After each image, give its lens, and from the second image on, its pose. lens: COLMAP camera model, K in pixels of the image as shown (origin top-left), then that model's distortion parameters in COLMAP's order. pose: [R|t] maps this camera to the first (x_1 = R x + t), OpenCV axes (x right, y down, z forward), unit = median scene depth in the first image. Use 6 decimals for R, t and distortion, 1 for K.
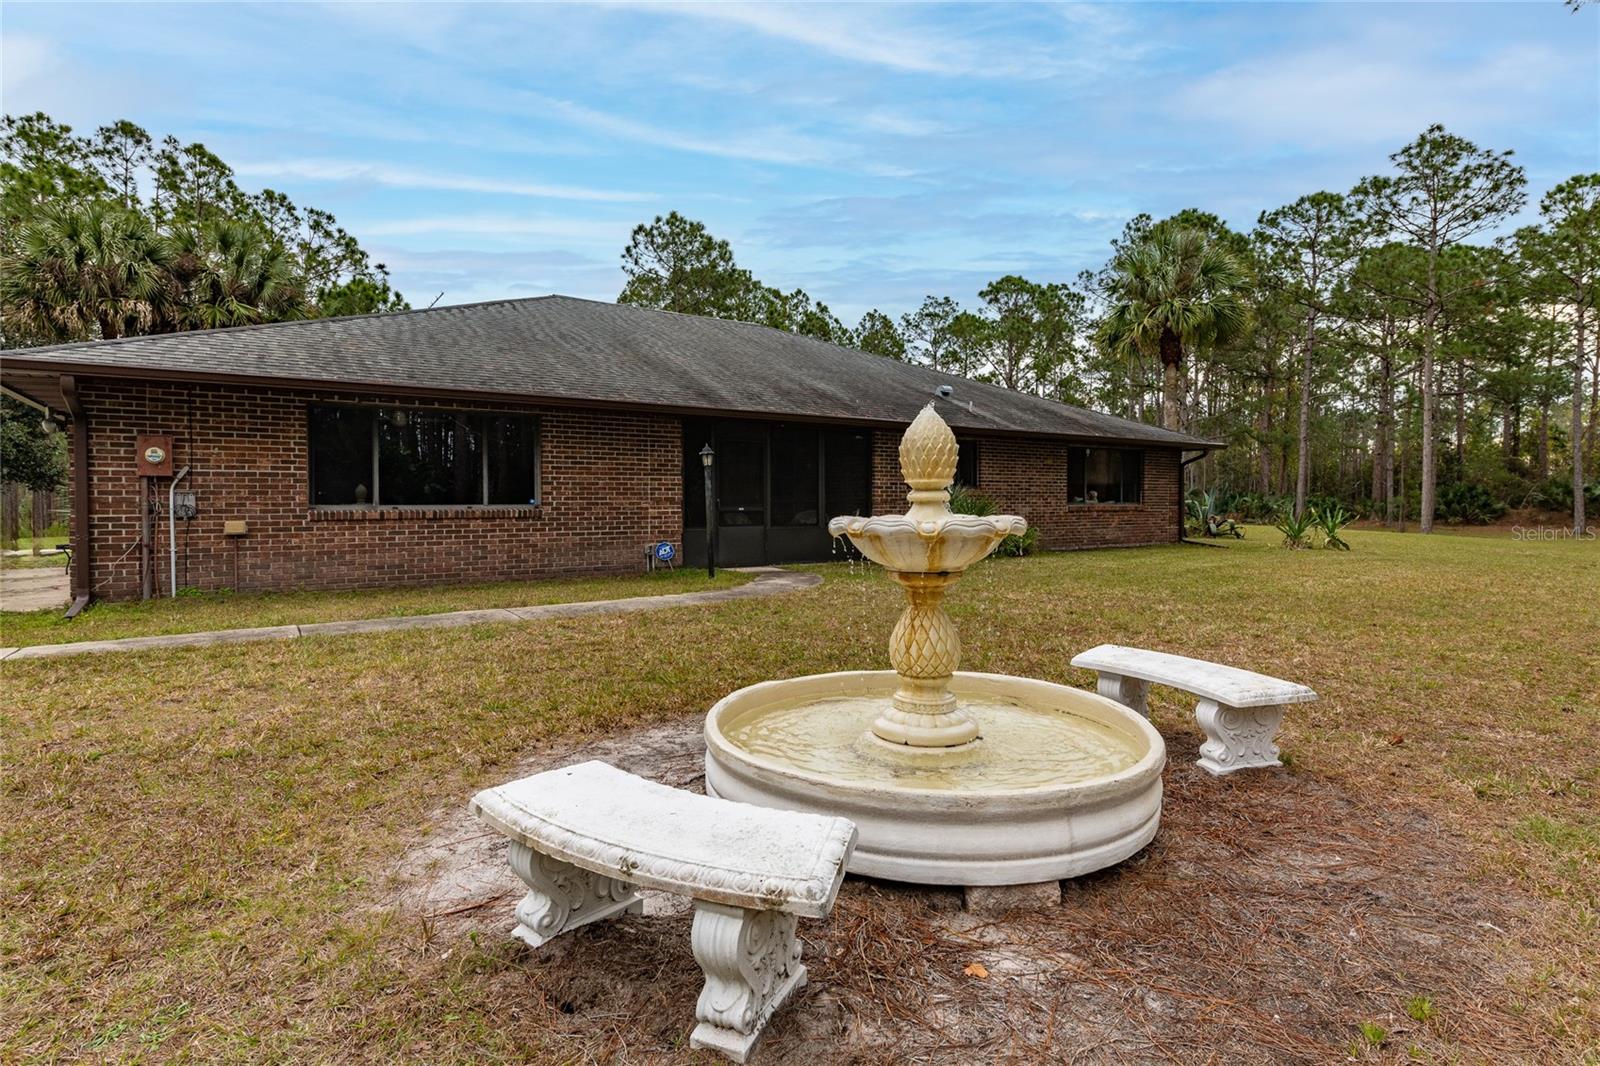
lens RADIAL K [[807.4, 0, 798.4], [0, 807.4, 518.9], [0, 0, 1]] dist [0.015610, -0.005881]
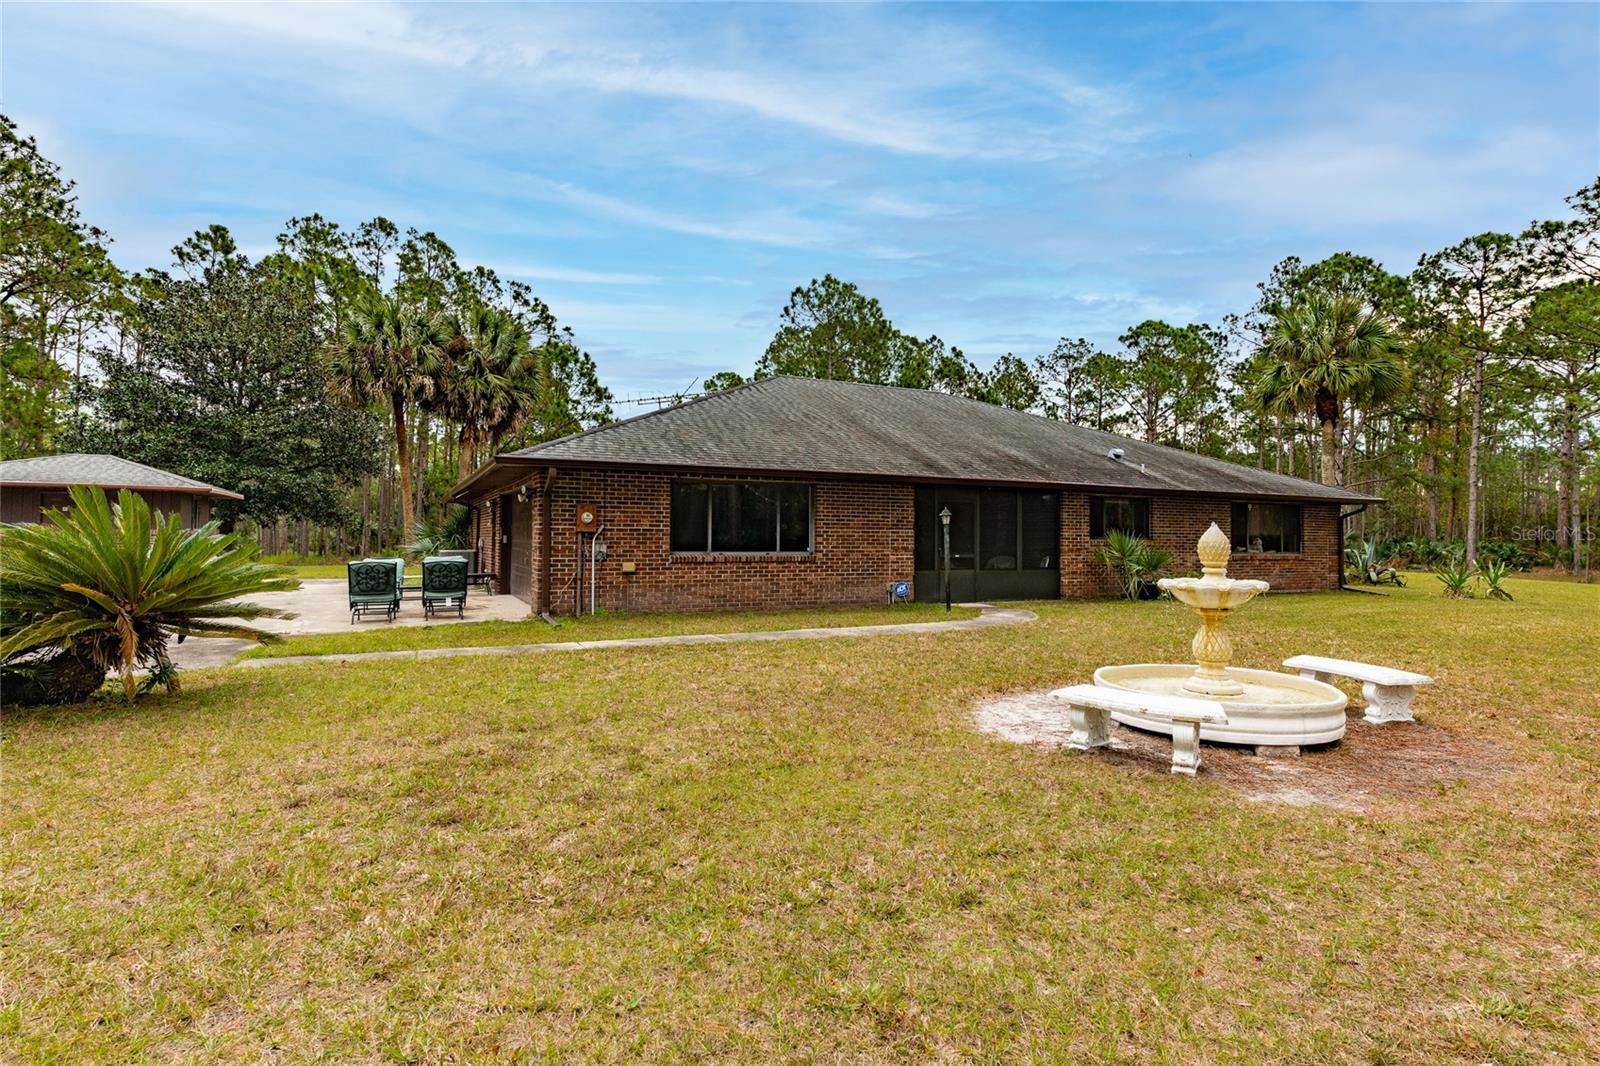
lens RADIAL K [[807.4, 0, 803.0], [0, 807.4, 518.4], [0, 0, 1]] dist [0.015610, -0.005881]
pose [[0.990268, 0.008313, -0.138924, -0.090670], [-0.014442, 0.998963, -0.043167, -0.008850], [0.138421, 0.044753, 0.989362, -0.179460]]
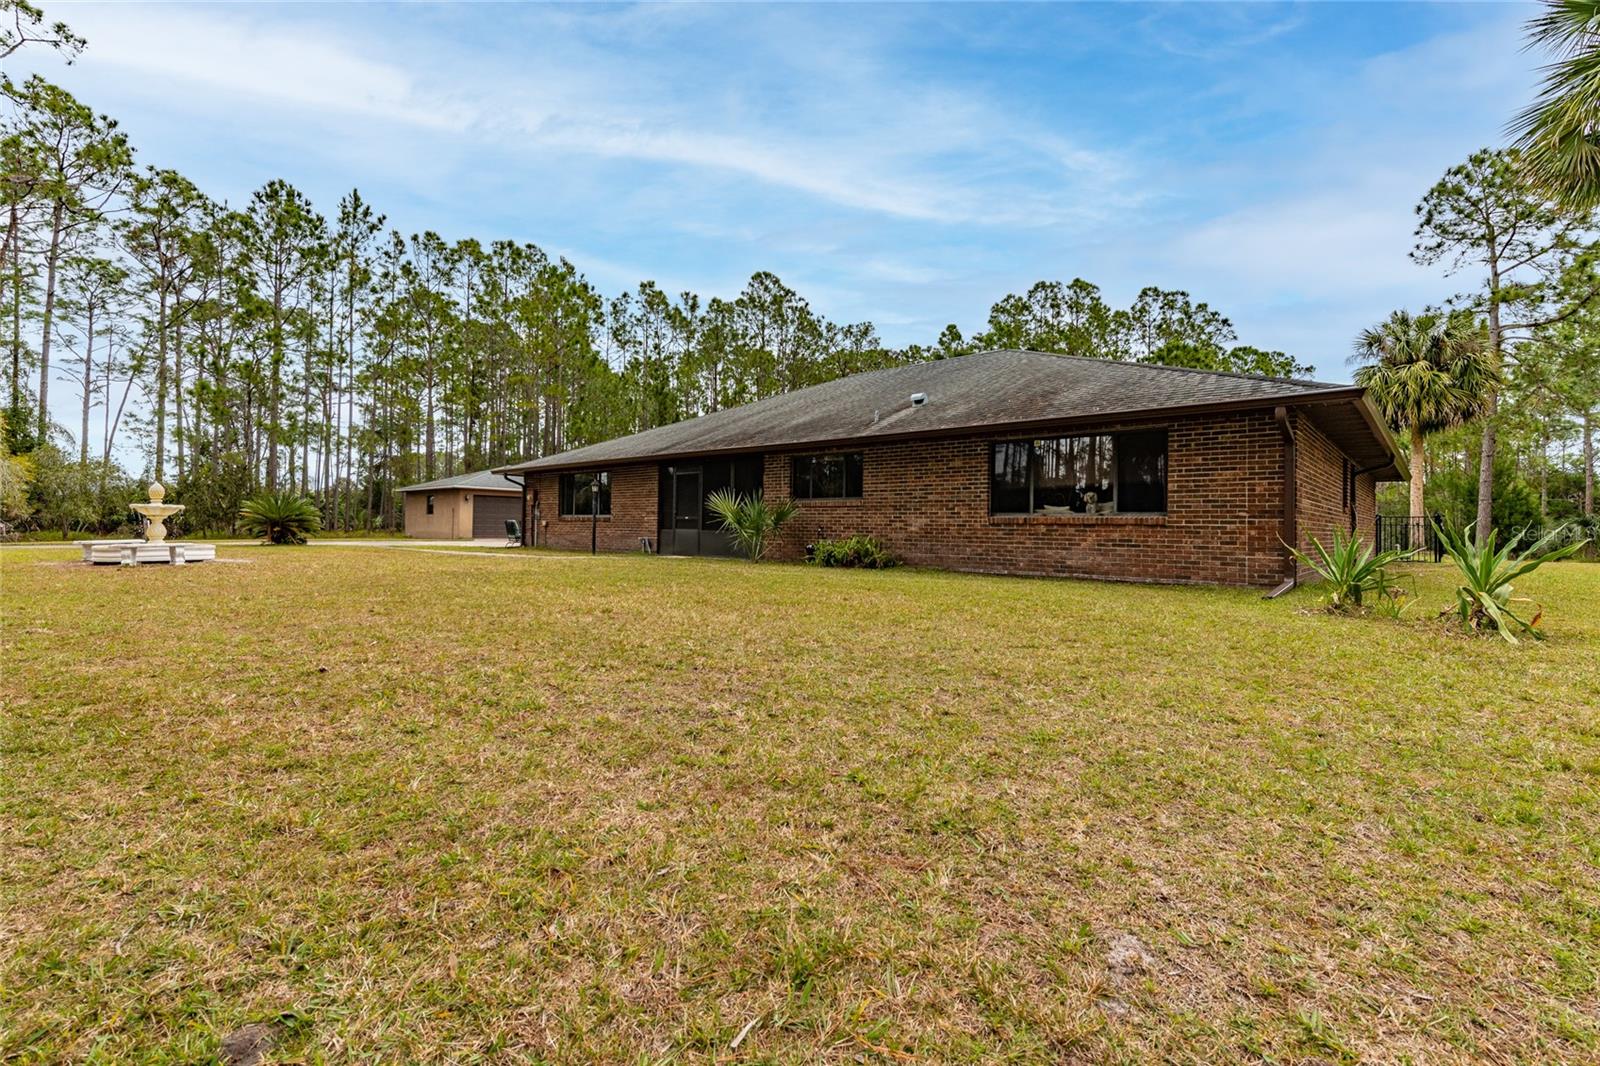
lens RADIAL K [[711.3, 0, 795.9], [0, 711.3, 532.6], [0, 0, 1]] dist [0.003536, 0.000107]
pose [[0.240626, 0.007763, -0.970587, 0.871045], [-0.038125, 0.999272, -0.001459, 0.006459], [0.969869, 0.037355, 0.240747, 0.595108]]
